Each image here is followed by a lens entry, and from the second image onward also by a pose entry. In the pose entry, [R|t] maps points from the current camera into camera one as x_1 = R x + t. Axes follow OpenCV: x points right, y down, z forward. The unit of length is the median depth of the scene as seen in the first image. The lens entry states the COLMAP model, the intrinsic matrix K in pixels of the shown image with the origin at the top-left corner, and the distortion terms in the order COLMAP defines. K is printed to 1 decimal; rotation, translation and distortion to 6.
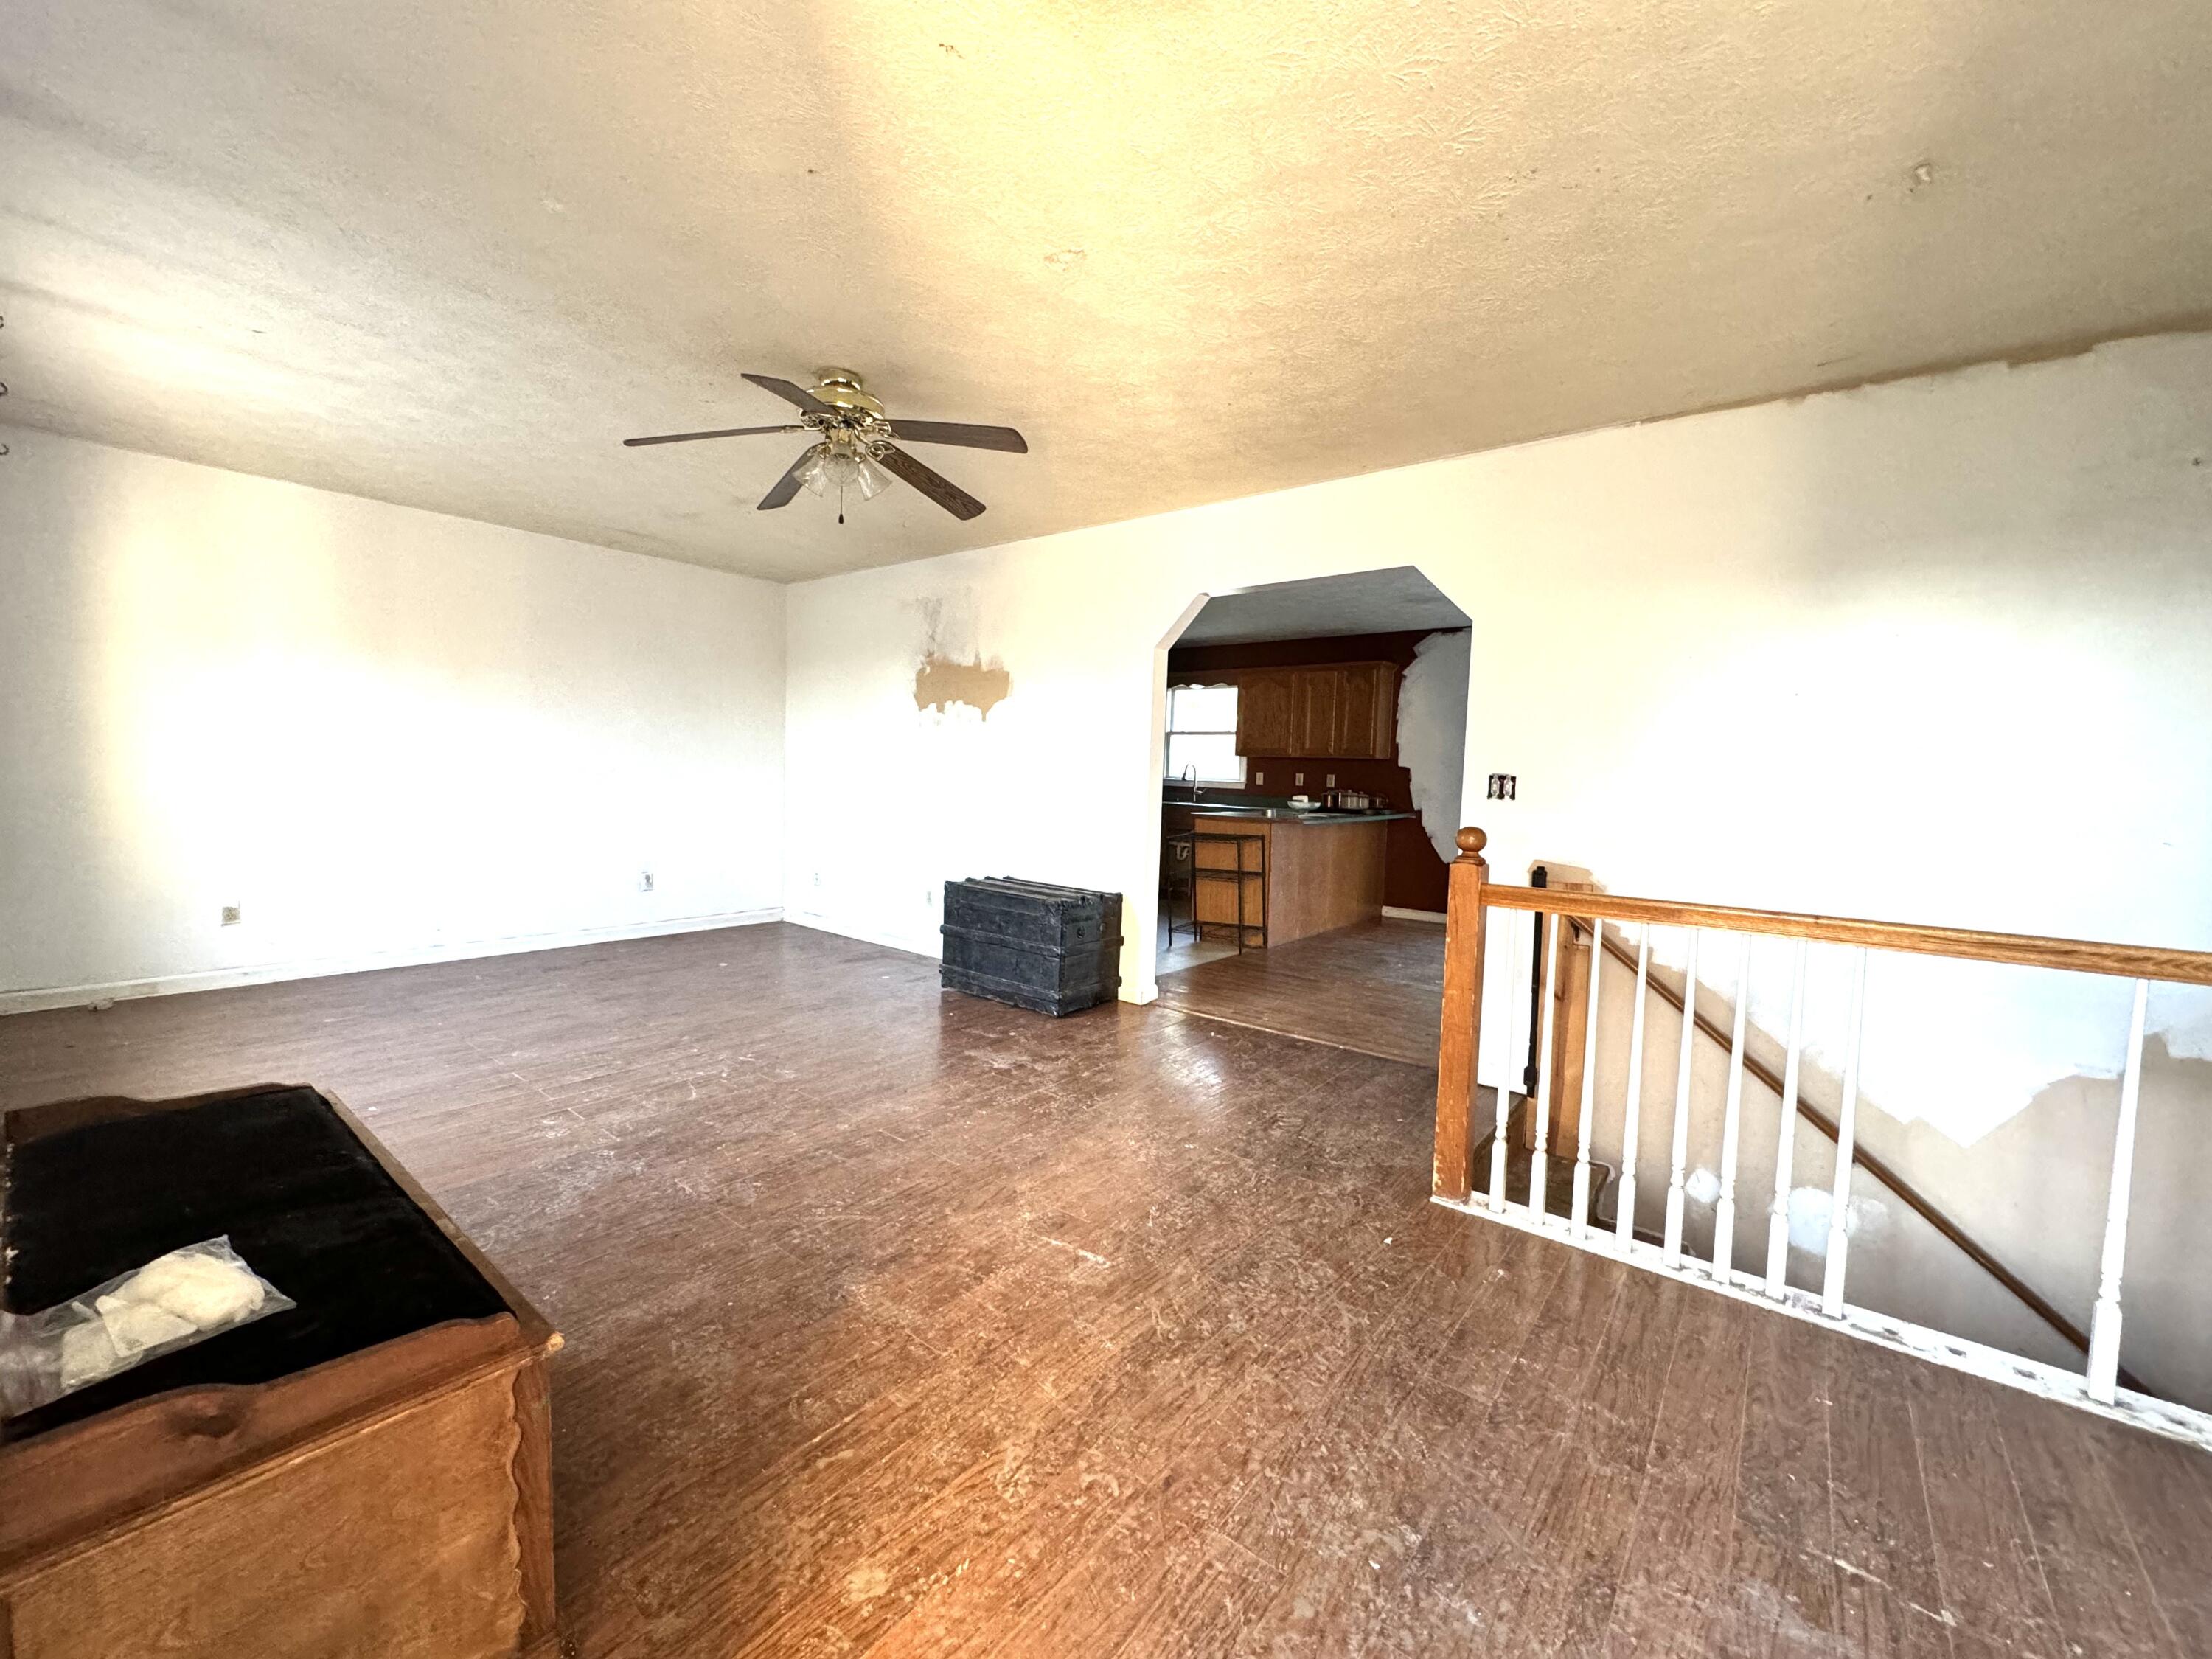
lens RADIAL K [[879.2, 0, 1106.0], [0, 879.2, 829.5], [0, 0, 1]] dist [-0.001666, 0.000845]
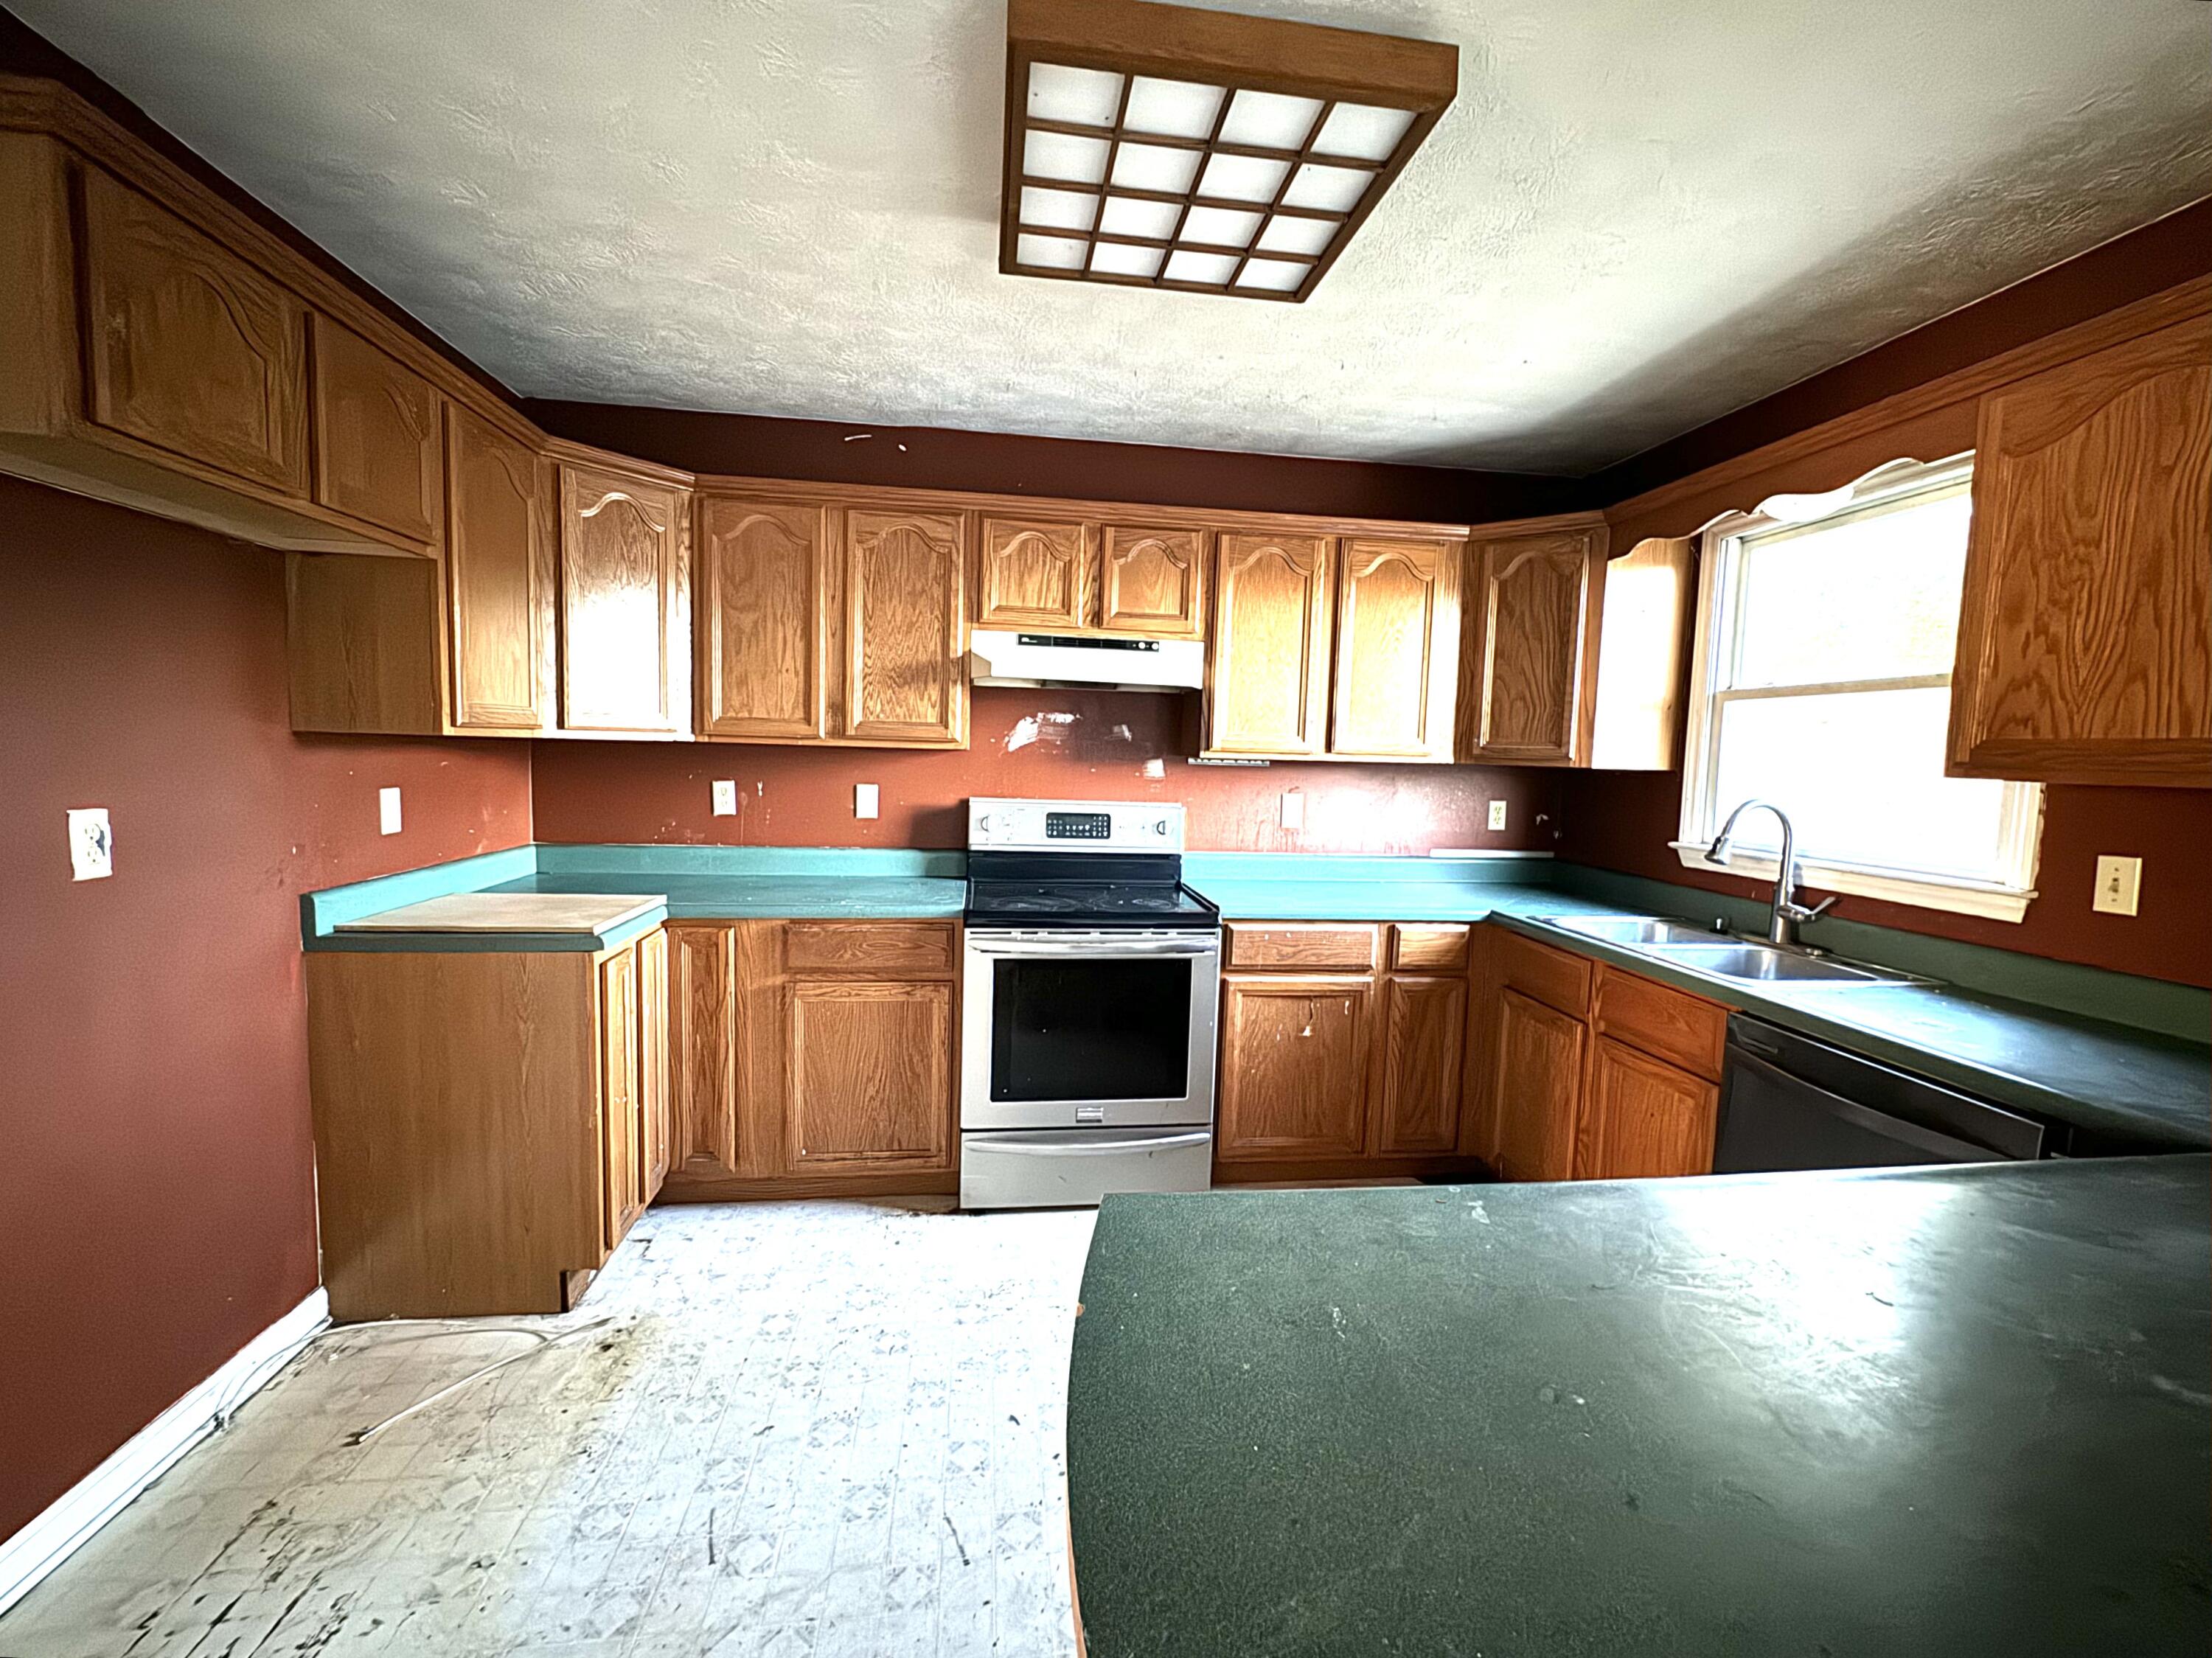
lens RADIAL K [[879.1, 0, 1106.0], [0, 879.1, 829.0], [0, 0, 1]] dist [-0.001666, 0.000845]
pose [[0.720157, 0.047760, -0.692165, 0.357556], [-0.050017, 0.998606, 0.016865, -0.155280], [0.692006, 0.022474, 0.721542, 1.679570]]
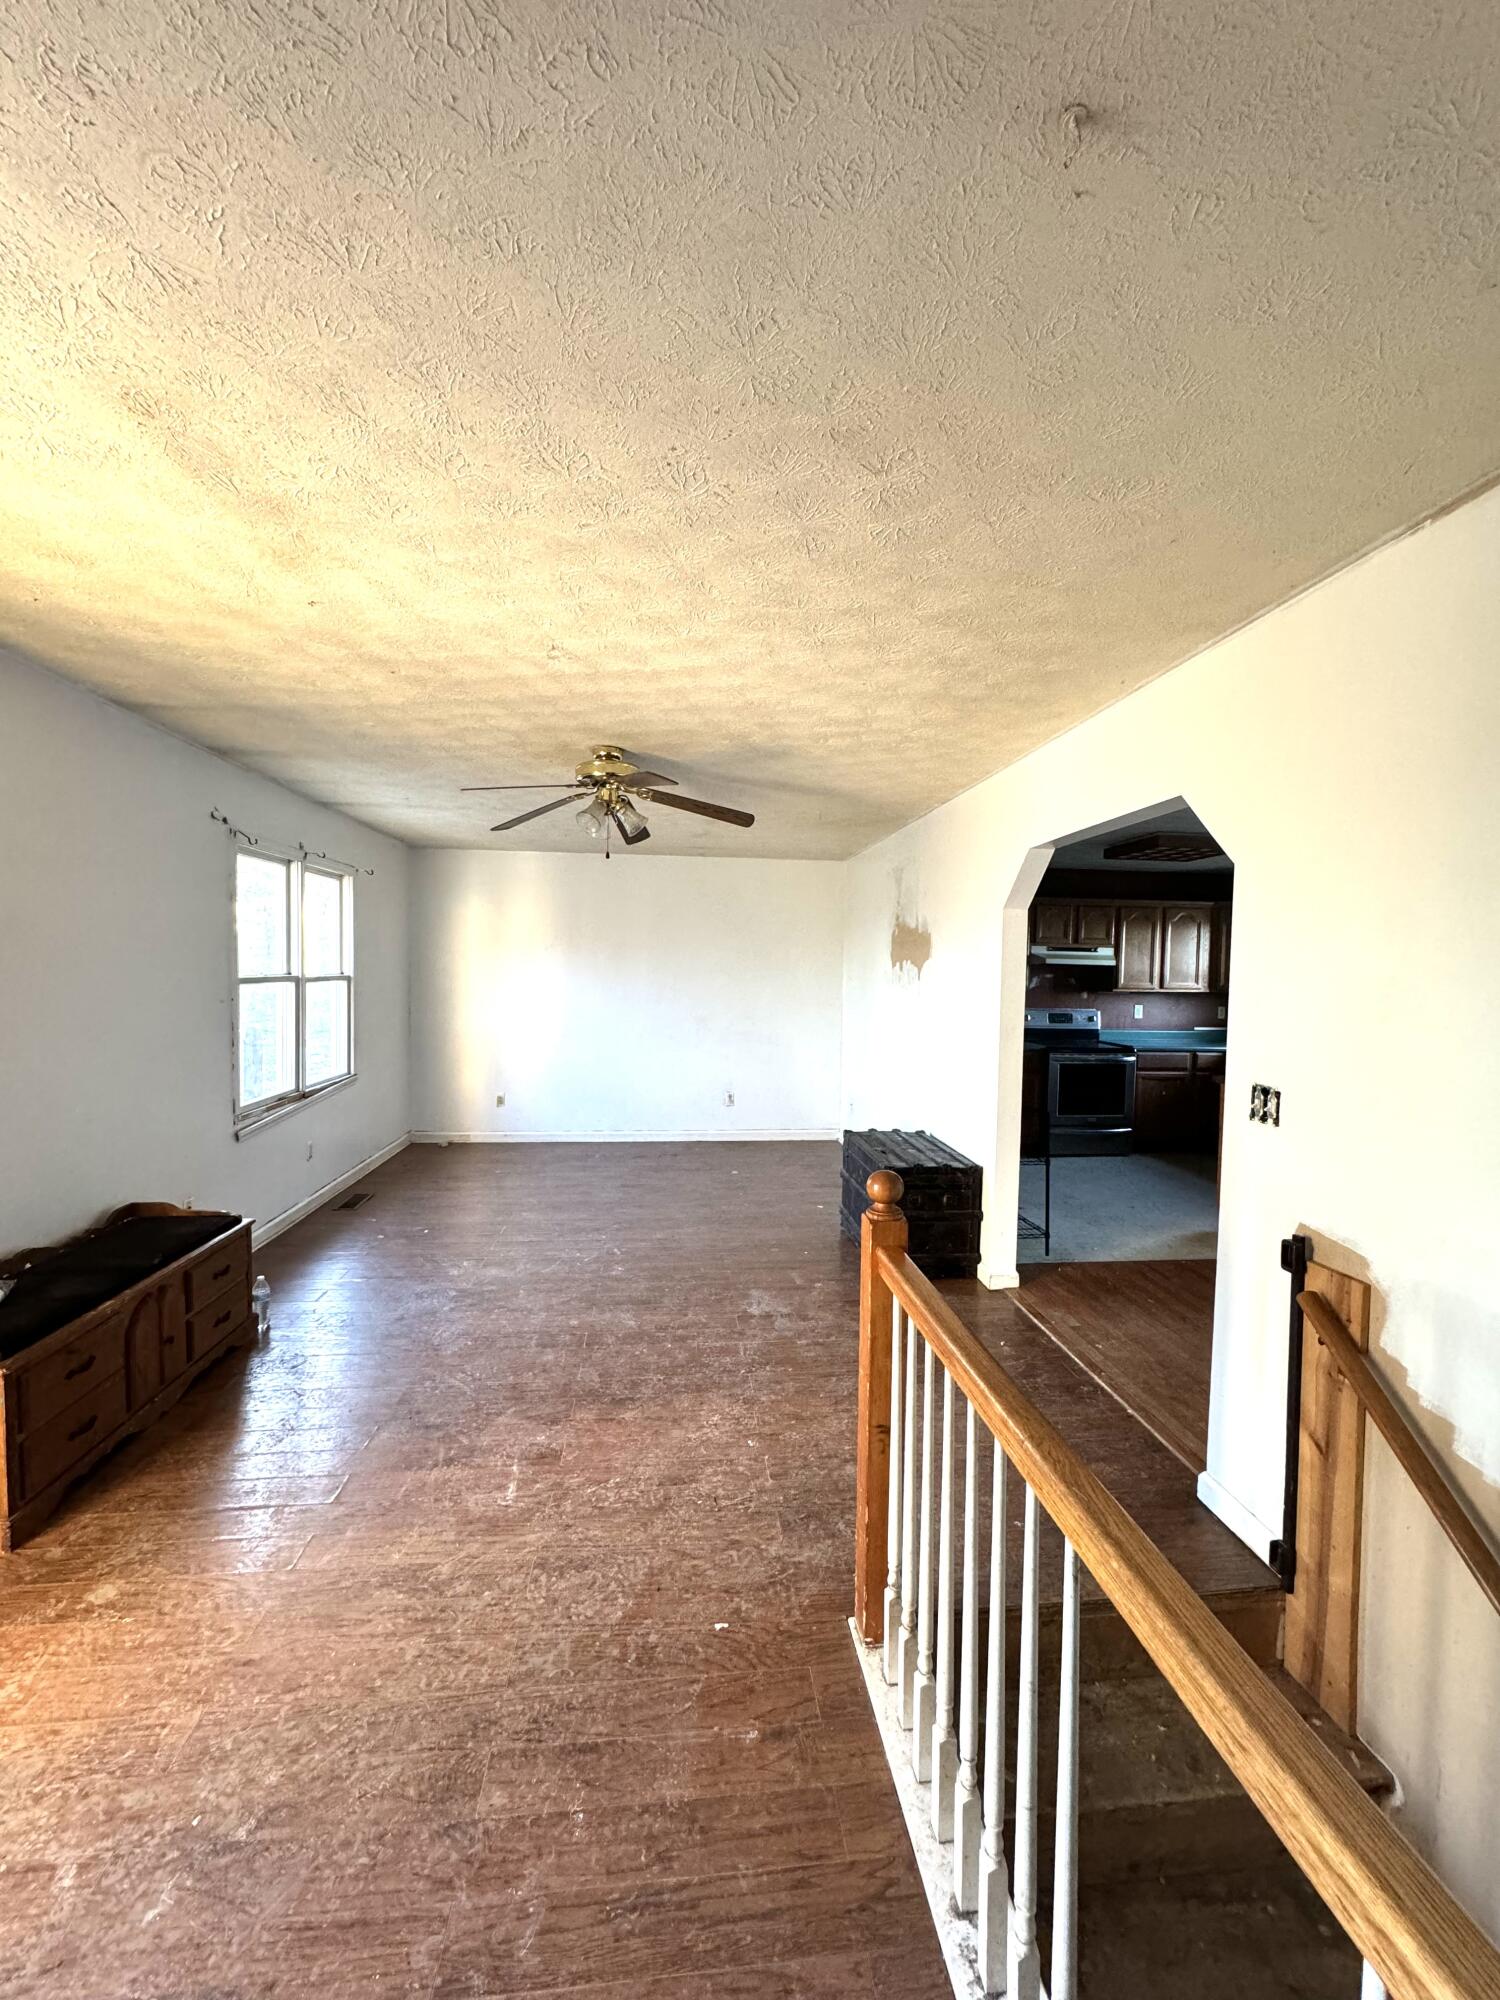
lens RADIAL K [[794.9, 0, 750.0], [0, 794.9, 1000.0], [0, 0, 1]] dist [-0.001666, 0.000845]
pose [[0.703594, 0.006147, -0.710575, 0.614848], [-0.038900, 0.998796, -0.029878, -0.096944], [0.709536, 0.048663, 0.702987, 0.286070]]
